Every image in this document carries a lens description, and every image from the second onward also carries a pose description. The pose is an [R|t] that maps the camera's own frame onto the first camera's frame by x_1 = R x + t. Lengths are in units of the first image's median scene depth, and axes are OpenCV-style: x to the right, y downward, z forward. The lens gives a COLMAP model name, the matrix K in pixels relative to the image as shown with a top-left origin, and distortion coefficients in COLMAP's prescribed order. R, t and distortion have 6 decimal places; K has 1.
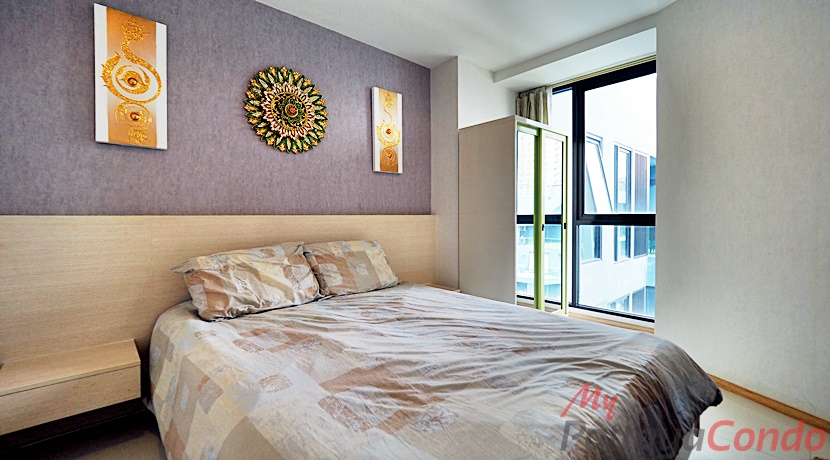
lens RADIAL K [[346.2, 0, 411.2], [0, 346.2, 225.5], [0, 0, 1]] dist [0.000290, 0.000037]
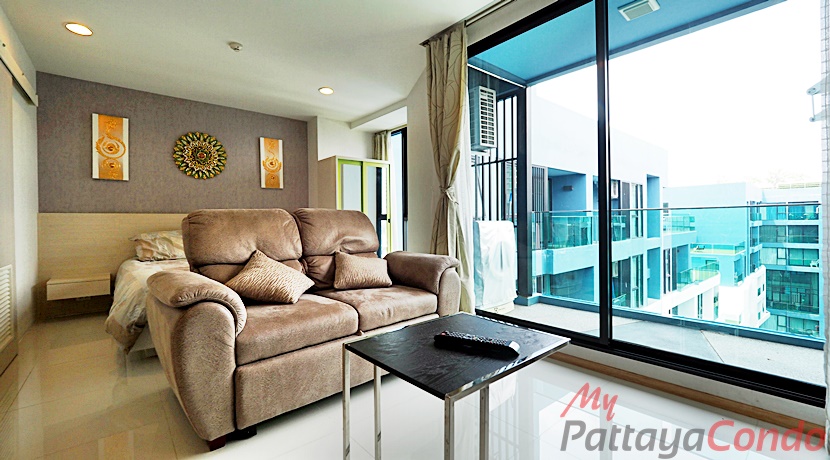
lens RADIAL K [[346.2, 0, 411.2], [0, 346.2, 225.5], [0, 0, 1]] dist [0.000290, 0.000037]
pose [[0.999900, 0.000913, -0.014124, 0.846573], [-0.000993, 0.999983, -0.005659, 0.043931], [0.014119, 0.005673, 0.999884, -0.862817]]
